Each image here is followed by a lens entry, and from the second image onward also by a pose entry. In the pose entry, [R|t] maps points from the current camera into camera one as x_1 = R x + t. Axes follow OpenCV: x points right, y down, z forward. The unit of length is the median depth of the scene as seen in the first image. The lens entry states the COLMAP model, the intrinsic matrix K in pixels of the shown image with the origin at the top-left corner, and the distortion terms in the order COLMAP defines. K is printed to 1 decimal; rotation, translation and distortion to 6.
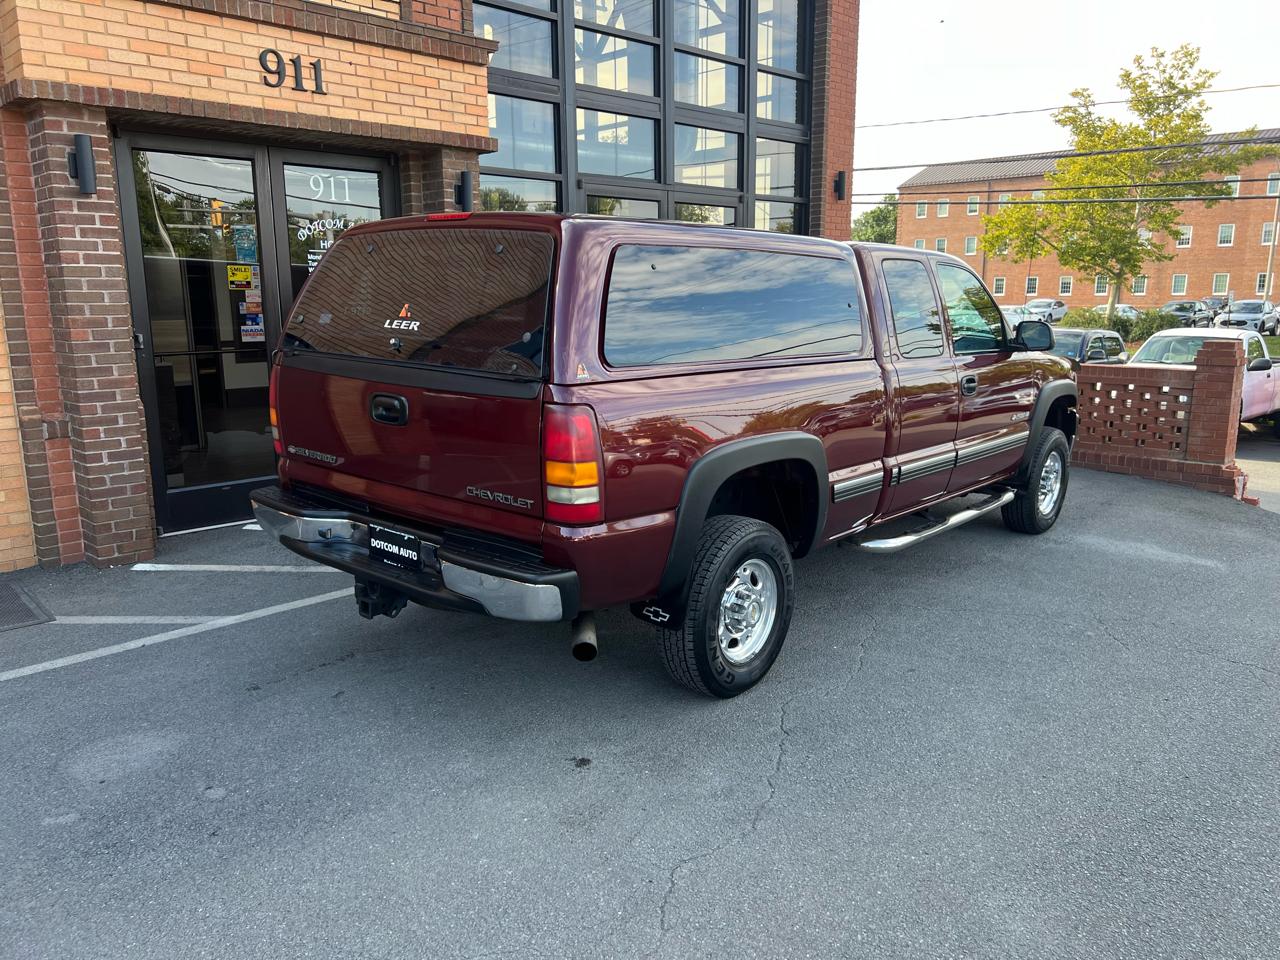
lens RADIAL K [[961.7, 0, 644.9], [0, 961.7, 476.8], [0, 0, 1]] dist [0.047332, -0.052151]
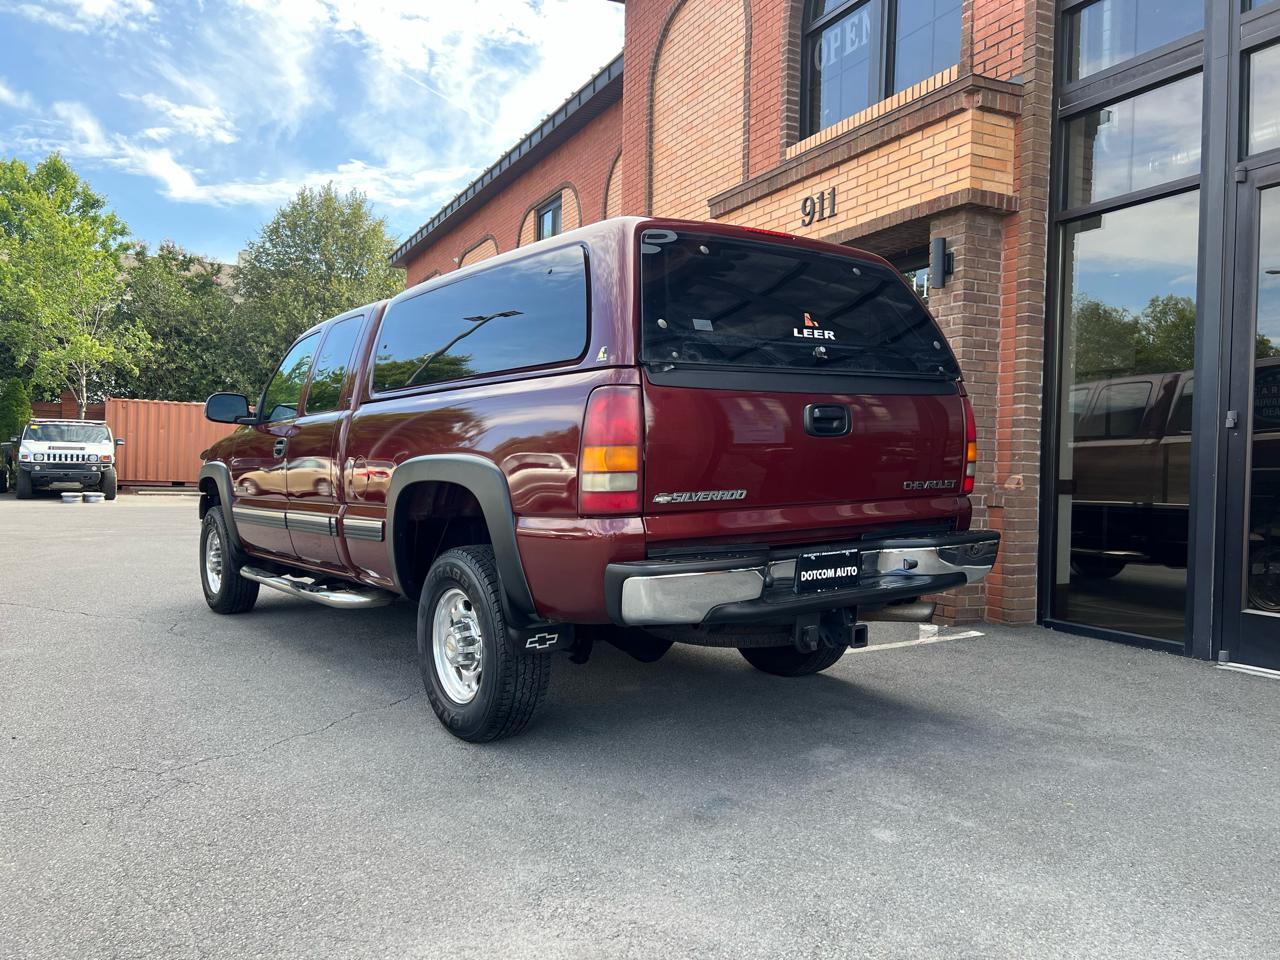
lens RADIAL K [[960.1, 0, 639.9], [0, 960.1, 485.7], [0, 0, 1]] dist [0.040306, -0.039915]
pose [[-0.315875, 0.016023, -0.948666, 0.821325], [-0.200512, 0.976148, 0.083252, -0.133049], [0.927372, 0.216516, -0.305127, 1.203275]]
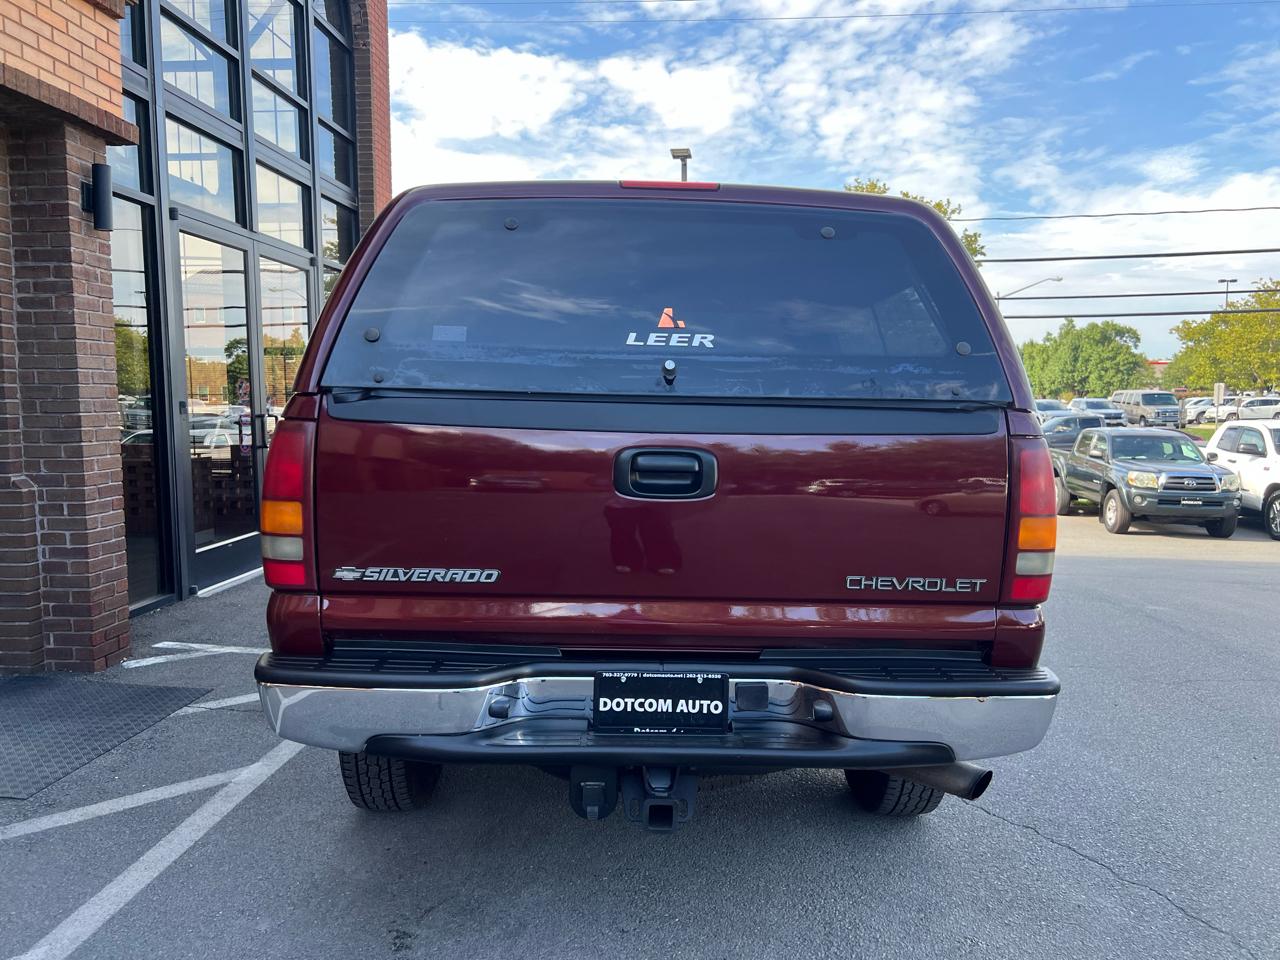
lens RADIAL K [[961.7, 0, 644.9], [0, 961.7, 476.8], [0, 0, 1]] dist [0.047332, -0.052151]
pose [[0.748203, -0.050395, 0.661554, -0.403616], [0.123713, 0.990221, -0.064485, -0.018073], [-0.651834, 0.130091, 0.747120, 0.327565]]
